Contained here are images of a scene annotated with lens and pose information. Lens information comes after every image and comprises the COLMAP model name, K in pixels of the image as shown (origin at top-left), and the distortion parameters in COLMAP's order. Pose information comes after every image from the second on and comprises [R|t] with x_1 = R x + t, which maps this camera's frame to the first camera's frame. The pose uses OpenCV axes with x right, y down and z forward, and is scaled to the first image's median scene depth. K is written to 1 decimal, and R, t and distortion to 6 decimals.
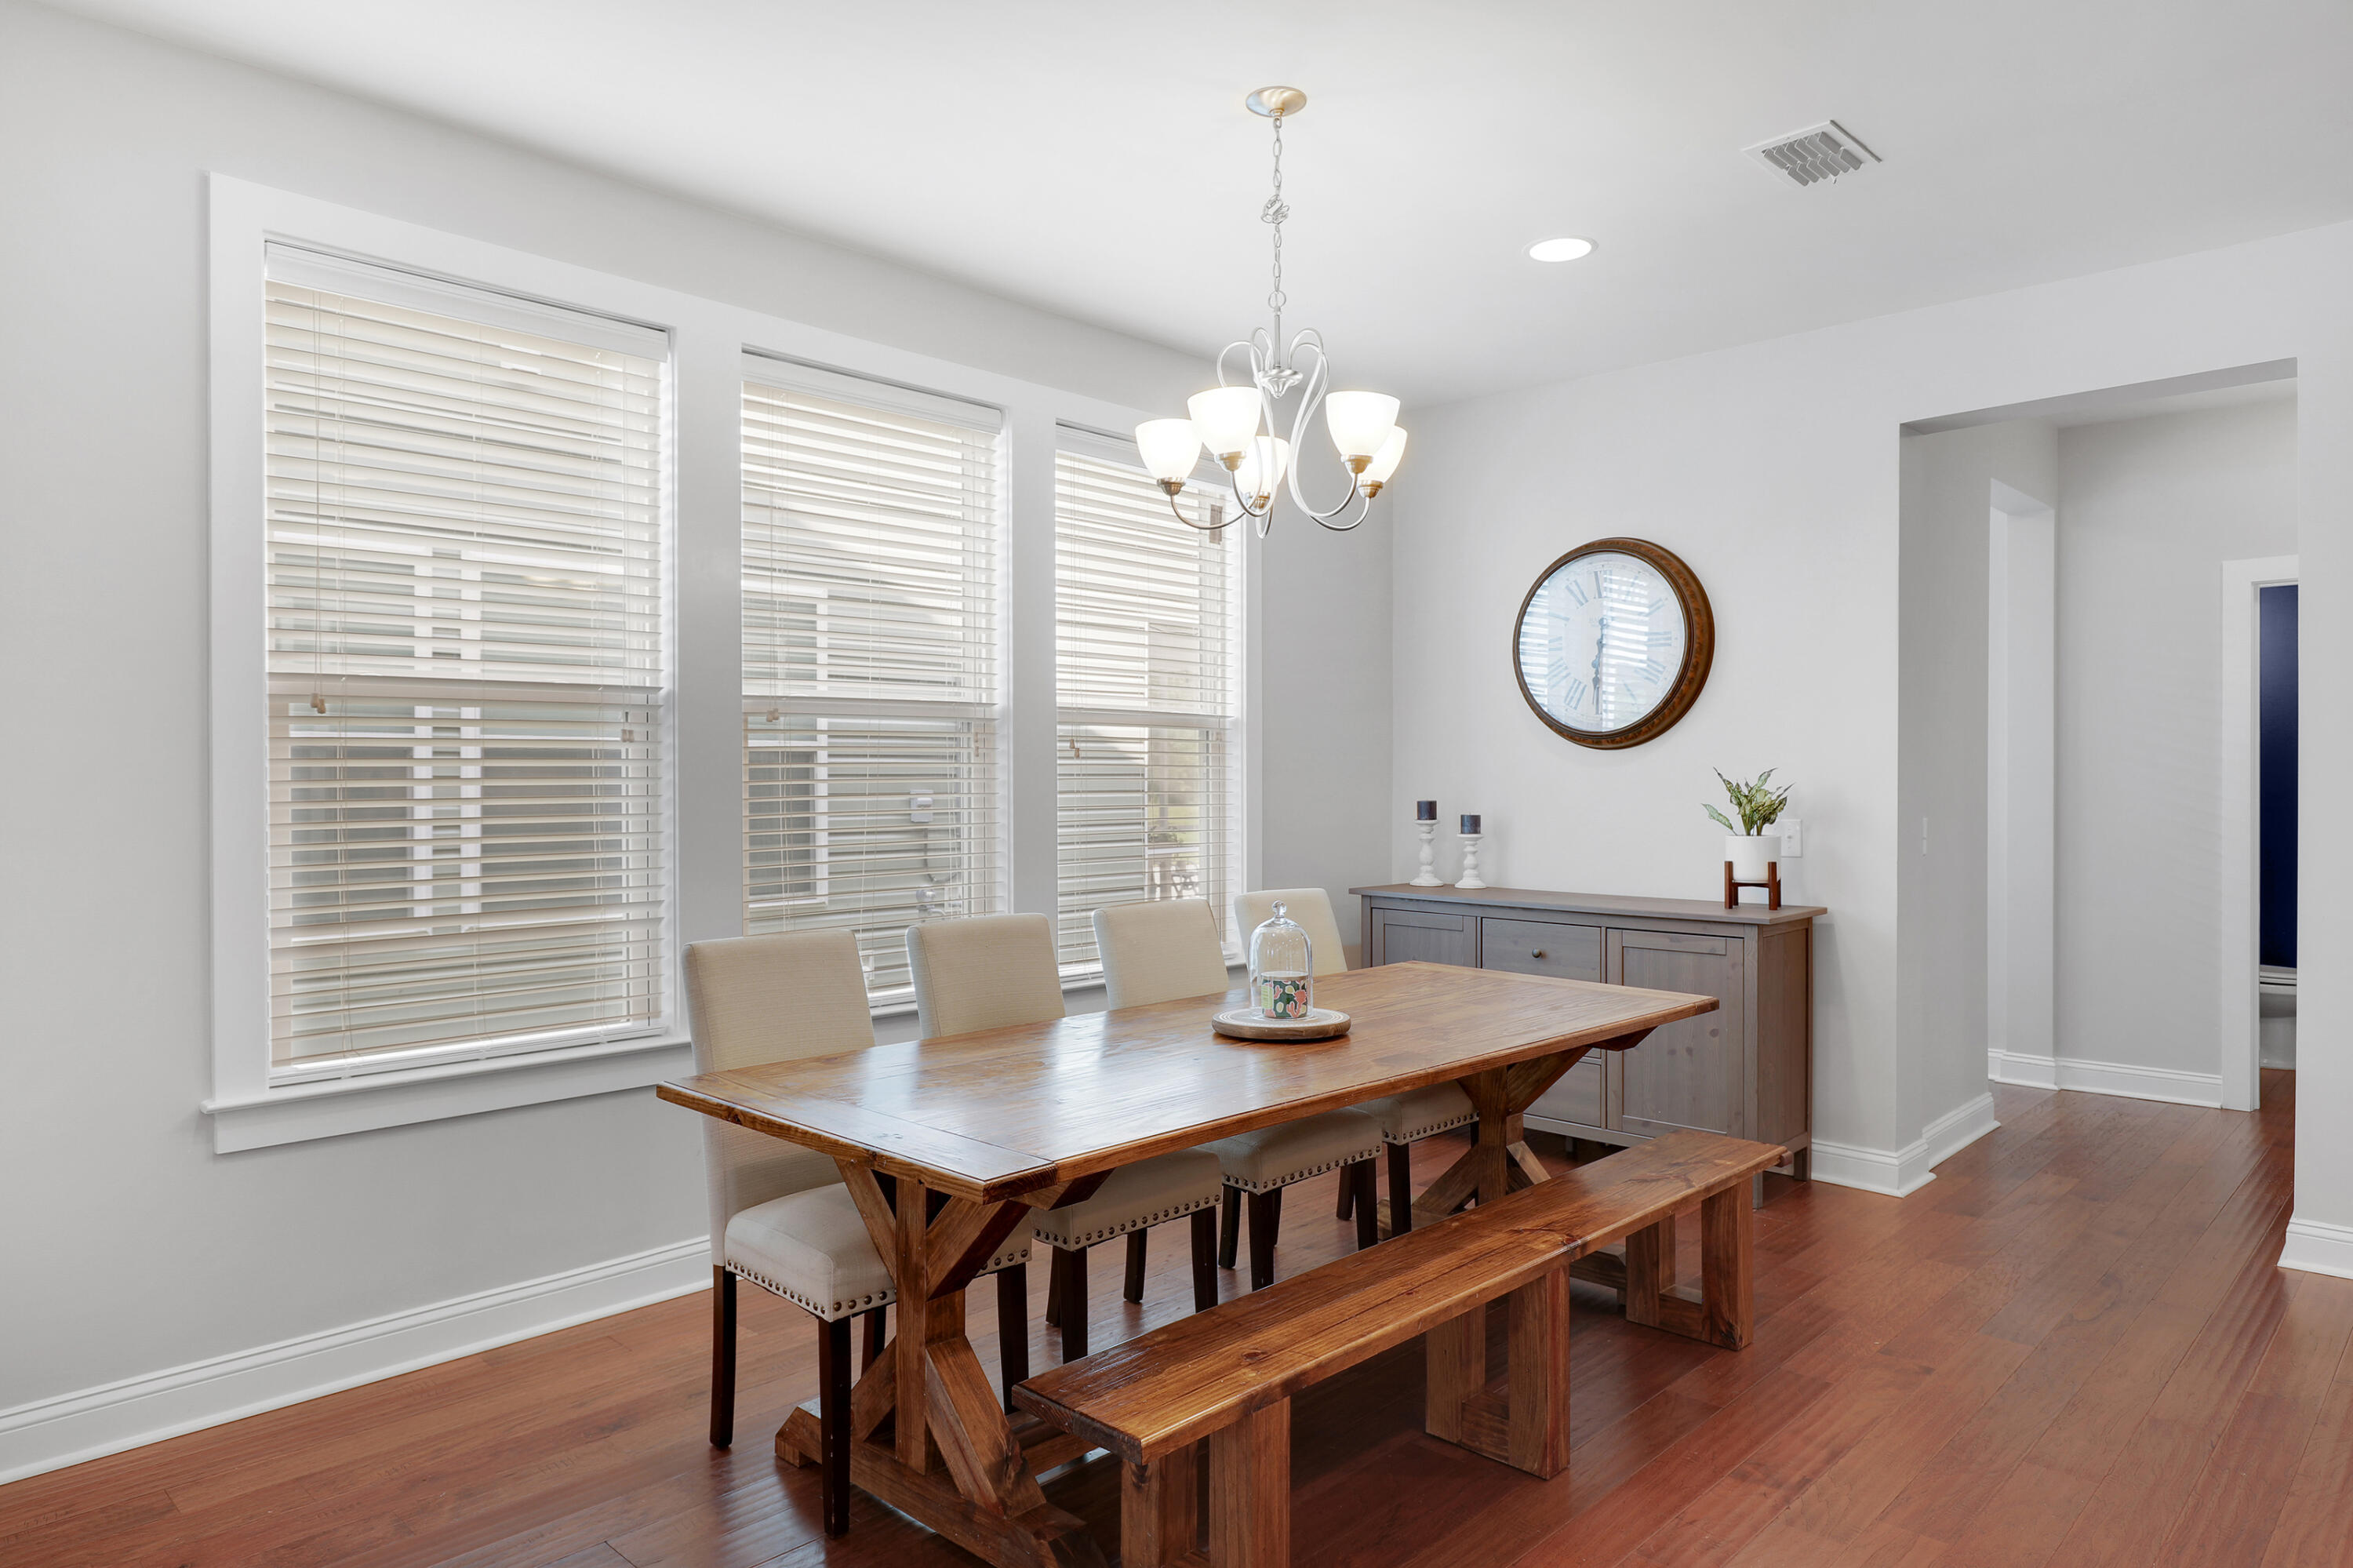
lens RADIAL K [[1446.0, 0, 1191.2], [0, 1446.0, 774.2], [0, 0, 1]] dist [0.009112, 0.000307]
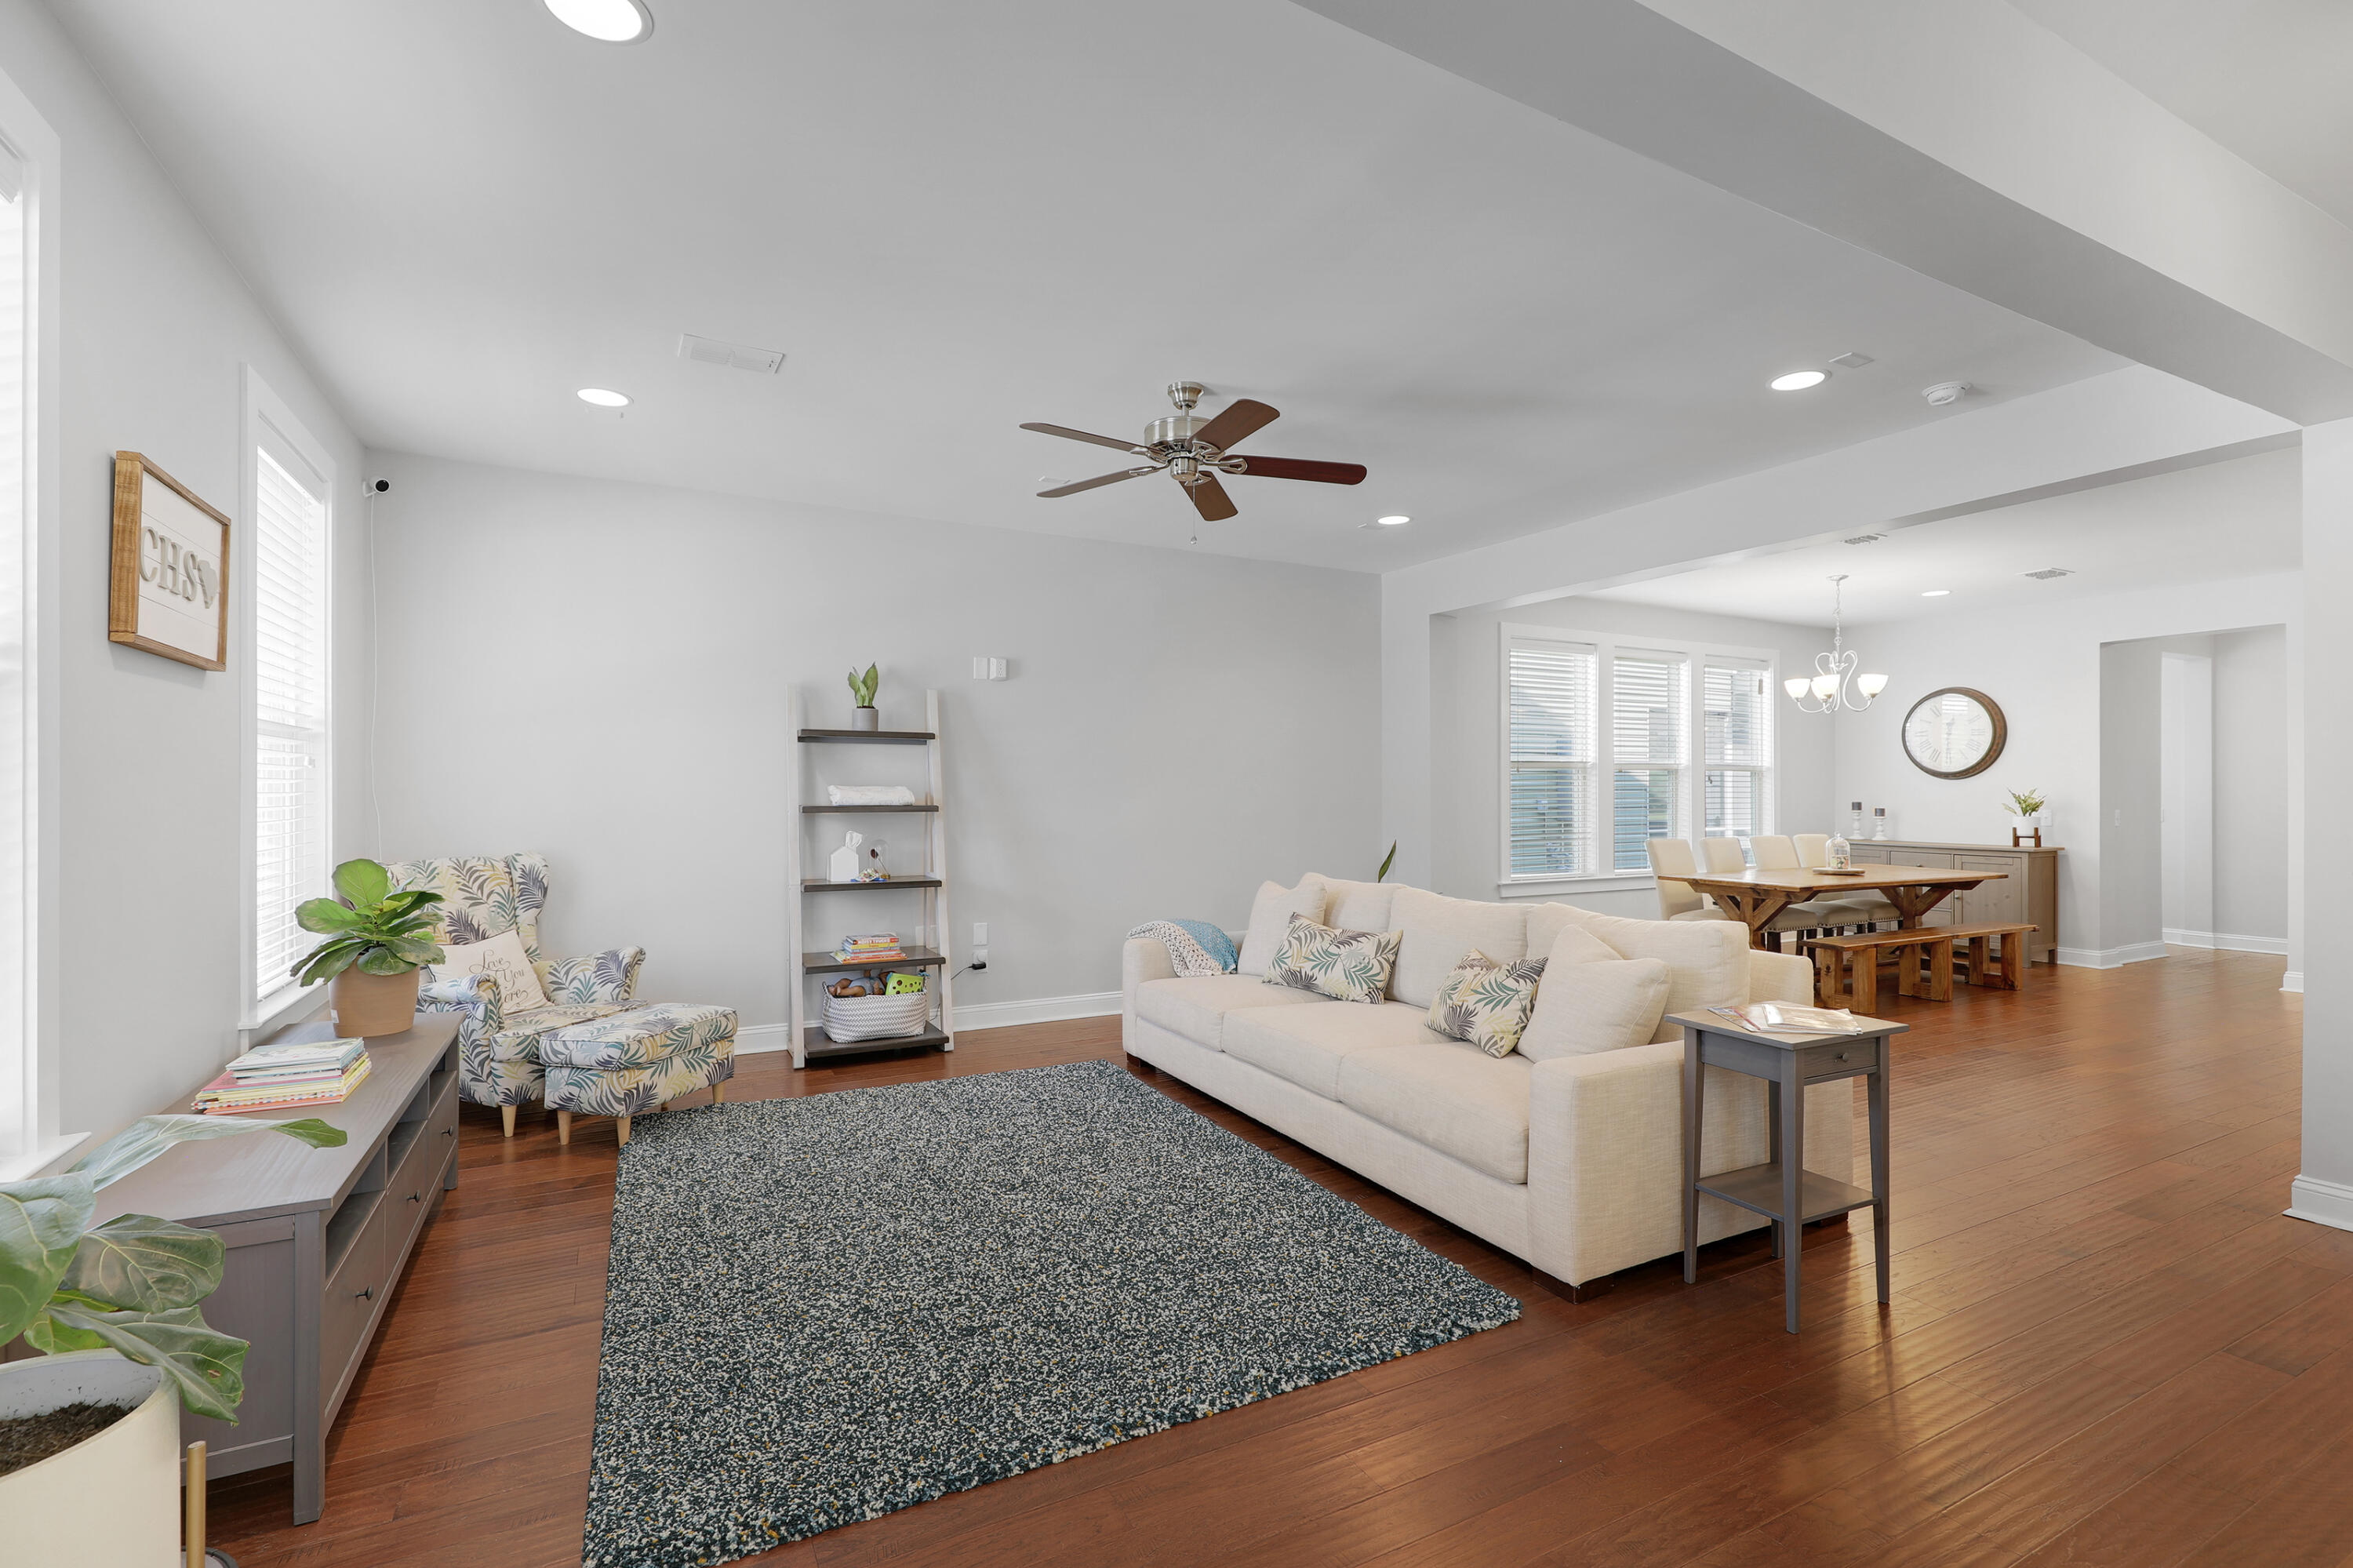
lens RADIAL K [[1081.0, 0, 1188.1], [0, 1081.0, 785.1], [0, 0, 1]] dist [0.015119, -0.003277]
pose [[0.952643, 0.000110, -0.304091, -0.378858], [-0.001055, 0.999995, -0.002945, -0.002282], [0.304090, 0.003126, 0.952638, -1.120098]]
